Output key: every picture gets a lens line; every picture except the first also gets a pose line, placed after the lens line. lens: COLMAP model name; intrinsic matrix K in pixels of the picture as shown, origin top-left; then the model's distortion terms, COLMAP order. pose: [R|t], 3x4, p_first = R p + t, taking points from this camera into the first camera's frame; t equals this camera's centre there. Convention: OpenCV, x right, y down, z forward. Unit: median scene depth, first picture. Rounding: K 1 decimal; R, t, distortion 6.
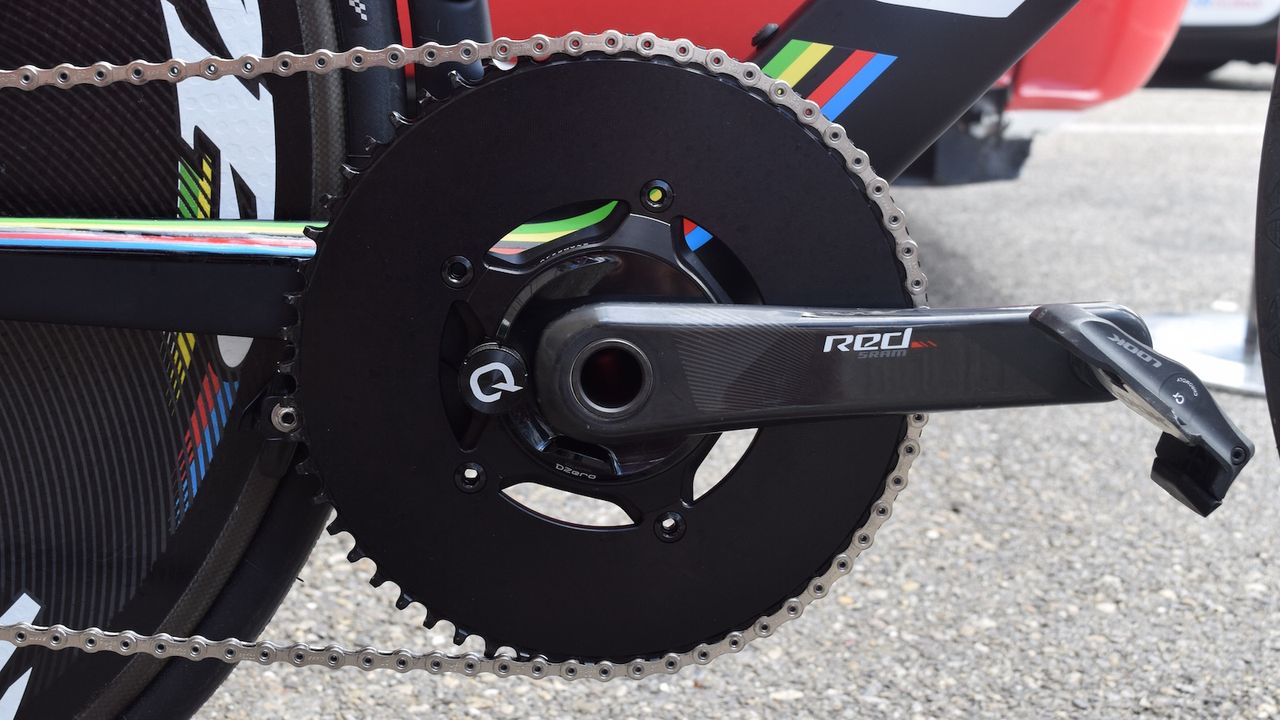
lens RADIAL K [[1660.9, 0, 640.0], [0, 1660.9, 360.0], [0, 0, 1]] dist [-0.073732, -0.002835]
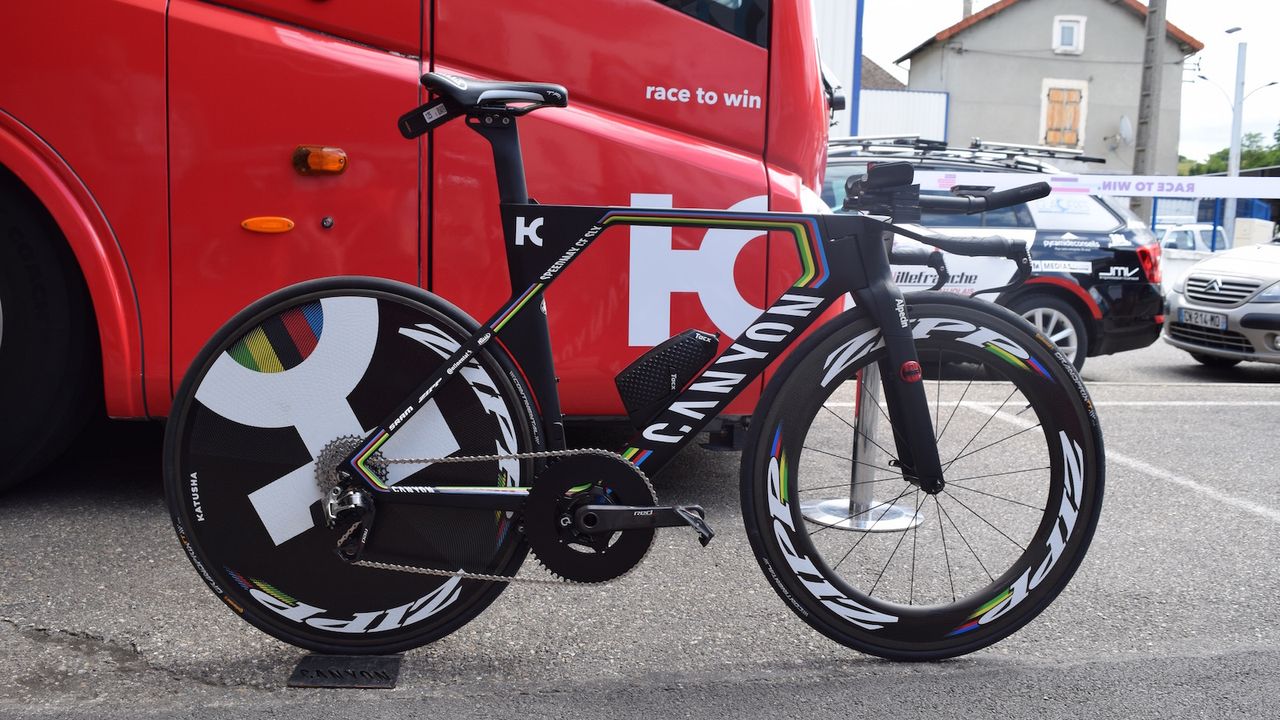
lens RADIAL K [[1101.6, 0, 638.6], [0, 1101.6, 386.1], [0, 0, 1]] dist [-0.100298, -0.003306]
pose [[0.999666, -0.003184, -0.025657, 0.193957], [0.000164, 0.993148, -0.116860, -0.003645], [0.025854, 0.116817, 0.992817, -2.075015]]
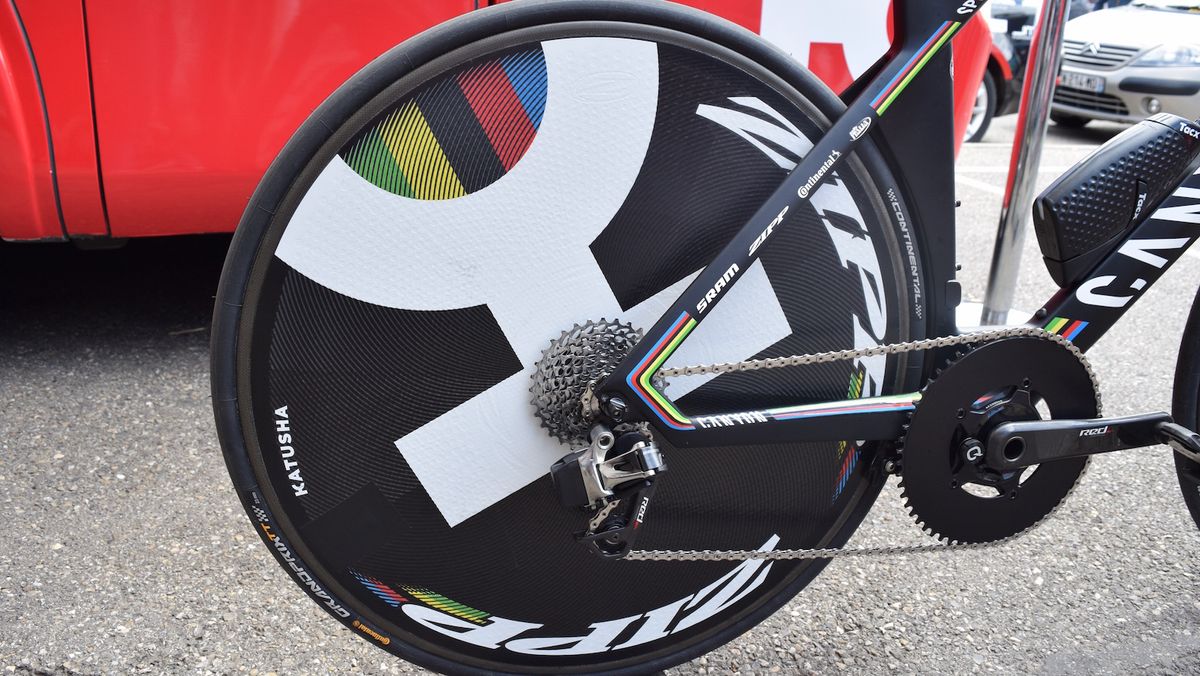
lens RADIAL K [[926.3, 0, 560.3], [0, 926.3, 341.2], [0, 0, 1]] dist [-0.094654, 0.008722]
pose [[0.990943, -0.039816, 0.128248, -0.906936], [0.025621, 0.993547, 0.110490, -0.338009], [-0.131820, -0.106204, 0.985568, -0.363082]]
